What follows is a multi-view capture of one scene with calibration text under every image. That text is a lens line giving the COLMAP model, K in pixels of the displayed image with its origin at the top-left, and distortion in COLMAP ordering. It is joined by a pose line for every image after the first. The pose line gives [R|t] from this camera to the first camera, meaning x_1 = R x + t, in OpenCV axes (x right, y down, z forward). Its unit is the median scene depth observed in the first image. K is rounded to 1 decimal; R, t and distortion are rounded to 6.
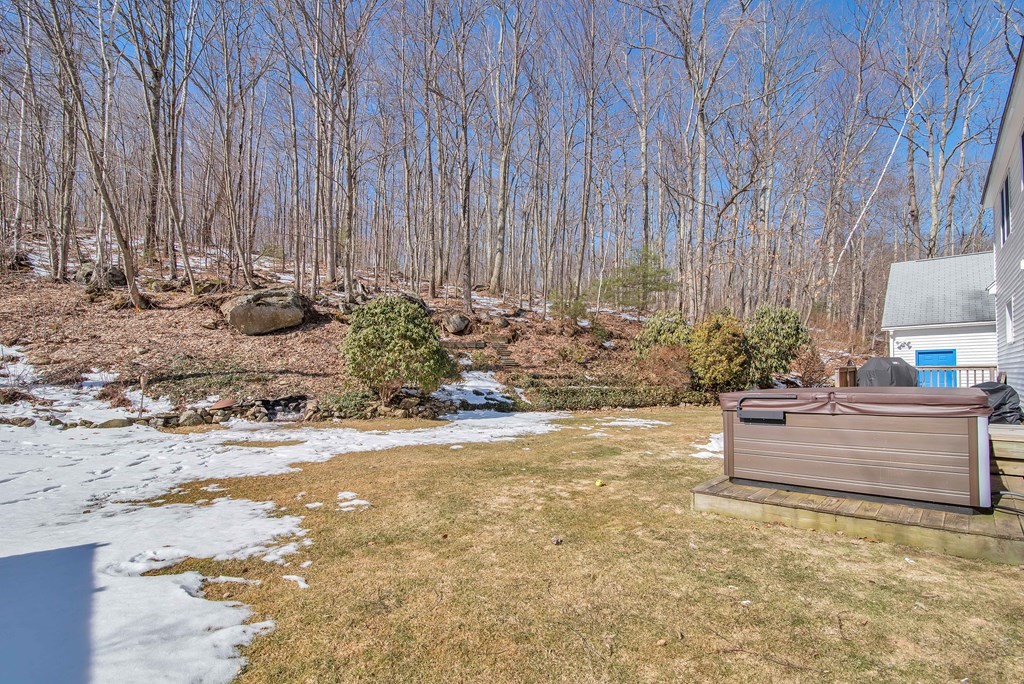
lens RADIAL K [[473.9, 0, 502.1], [0, 473.9, 372.3], [0, 0, 1]] dist [-0.025689, 0.003088]
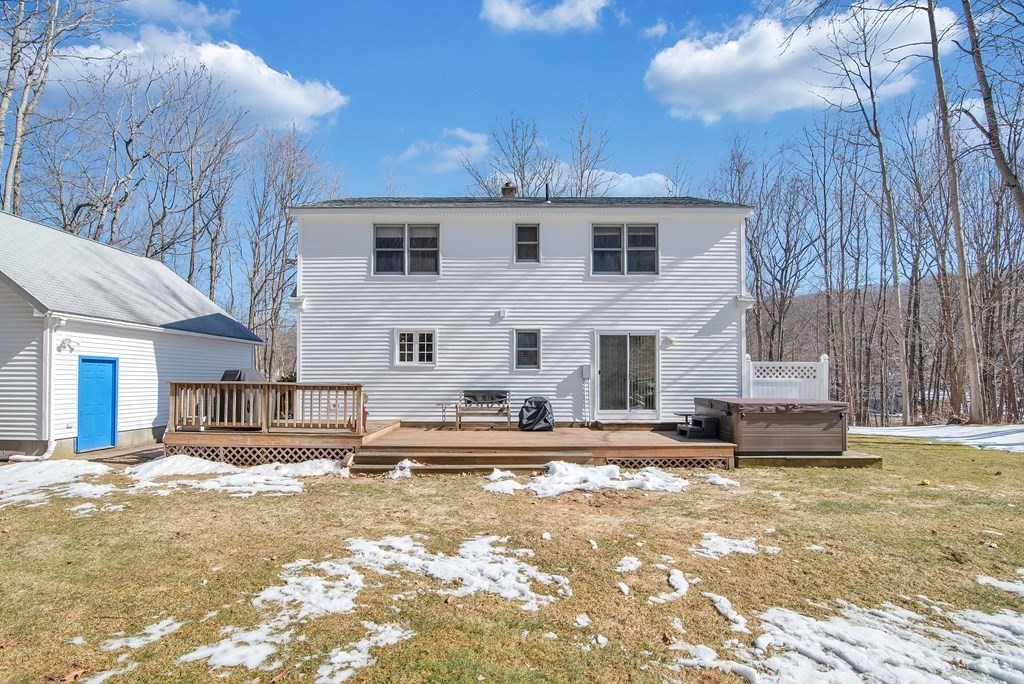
lens RADIAL K [[473.9, 0, 510.3], [0, 473.9, 370.8], [0, 0, 1]] dist [-0.025689, 0.003088]
pose [[-0.688836, 0.024327, 0.724509, 0.023536], [0.002234, 0.999503, -0.031437, -0.004573], [-0.724913, -0.020036, -0.688549, 0.876010]]
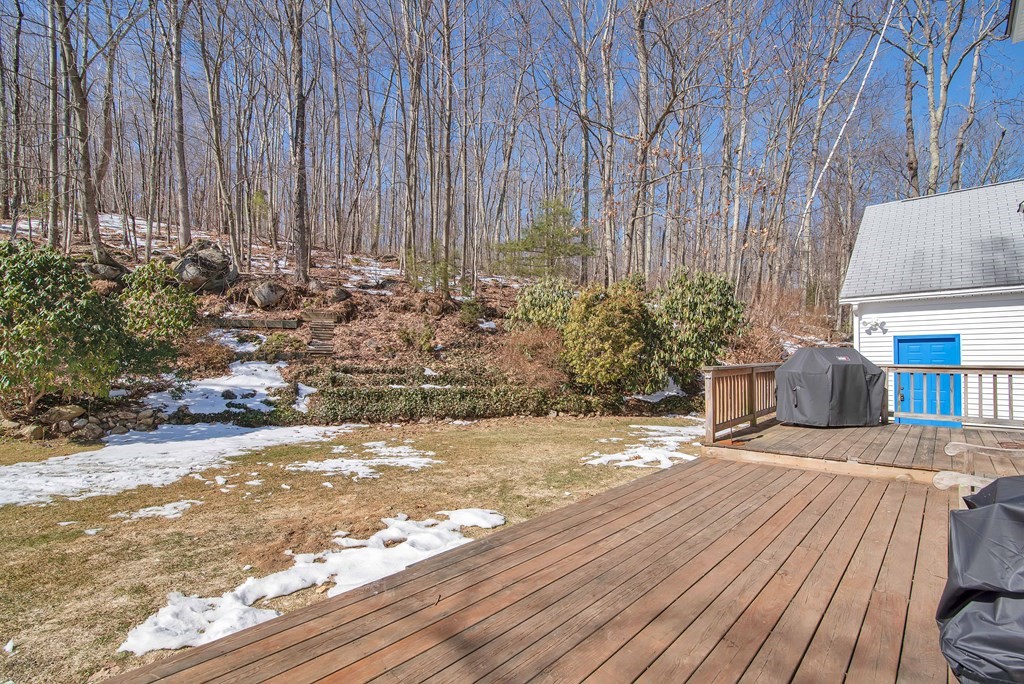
lens RADIAL K [[473.9, 0, 511.6], [0, 473.9, 357.0], [0, 0, 1]] dist [-0.025689, 0.003088]
pose [[0.999957, 0.009310, -0.000036, 0.336024], [-0.009310, 0.999956, -0.001118, -0.012390], [0.000025, 0.001118, 0.999999, 0.336624]]
